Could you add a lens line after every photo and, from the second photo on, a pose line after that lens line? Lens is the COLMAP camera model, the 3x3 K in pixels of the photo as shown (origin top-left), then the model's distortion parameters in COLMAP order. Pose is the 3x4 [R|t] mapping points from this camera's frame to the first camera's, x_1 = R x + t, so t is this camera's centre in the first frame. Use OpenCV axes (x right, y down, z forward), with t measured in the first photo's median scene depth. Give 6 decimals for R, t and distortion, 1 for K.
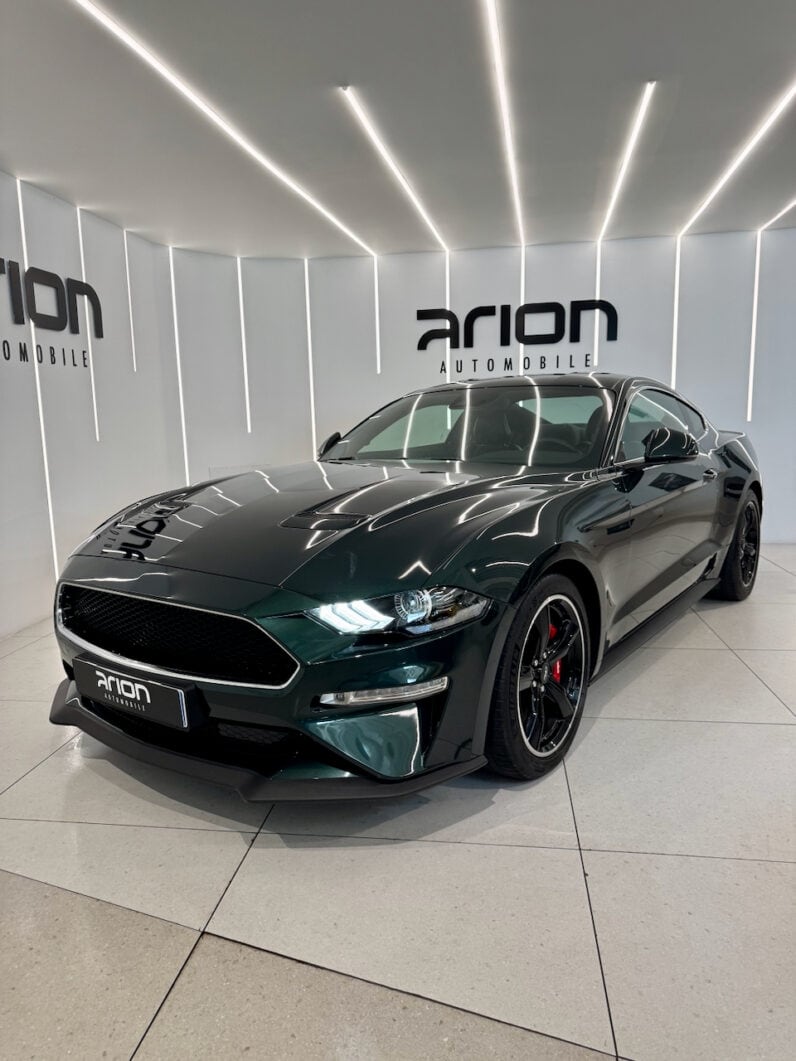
lens RADIAL K [[753.9, 0, 388.6], [0, 753.9, 532.3], [0, 0, 1]] dist [0.033764, -0.022304]
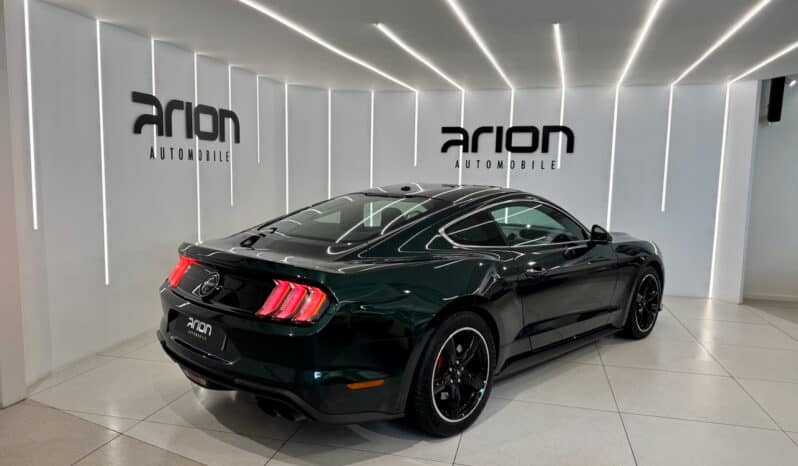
lens RADIAL K [[568.8, 0, 399.0], [0, 568.8, 233.0], [0, 0, 1]] dist [0.046851, -0.004281]
pose [[0.994294, 0.054485, -0.091709, 0.071498], [-0.058740, 0.997288, -0.044351, -0.025061], [0.089044, 0.049485, 0.994798, -0.146617]]
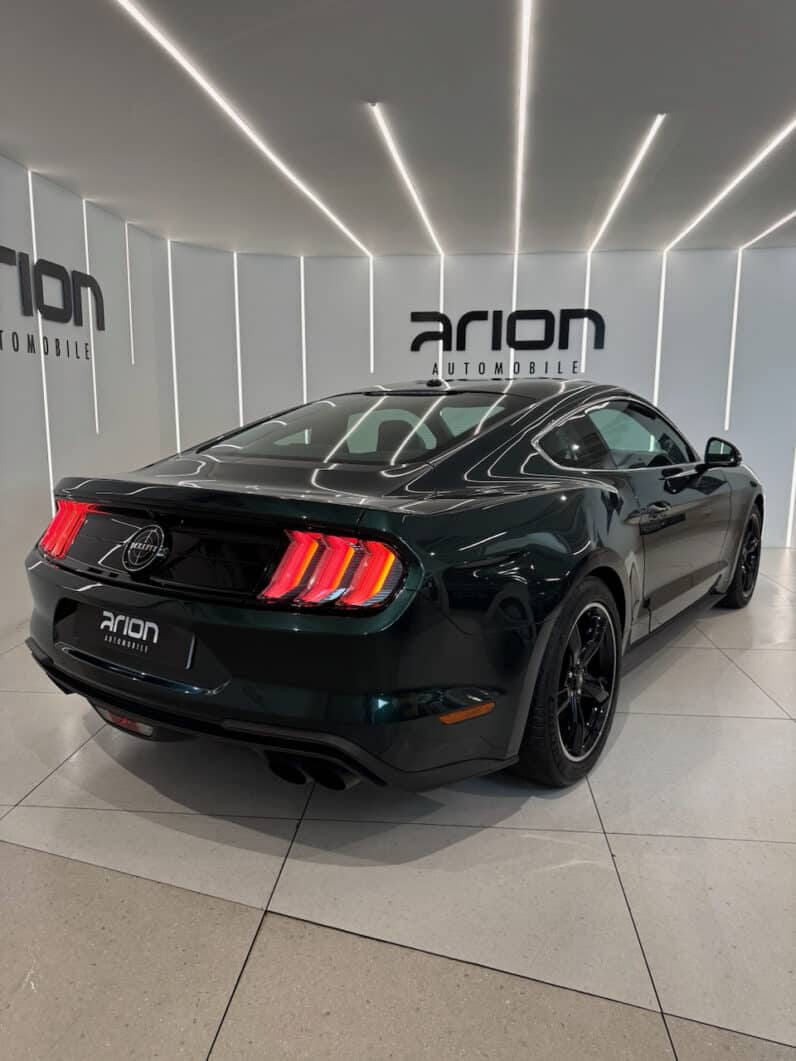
lens RADIAL K [[755.1, 0, 398.0], [0, 755.1, 530.5], [0, 0, 1]] dist [0.038097, -0.027390]
pose [[0.997829, 0.019276, 0.062981, -0.040505], [-0.019723, 0.999784, 0.006486, -0.005573], [-0.062842, -0.007714, 0.997994, -0.022116]]
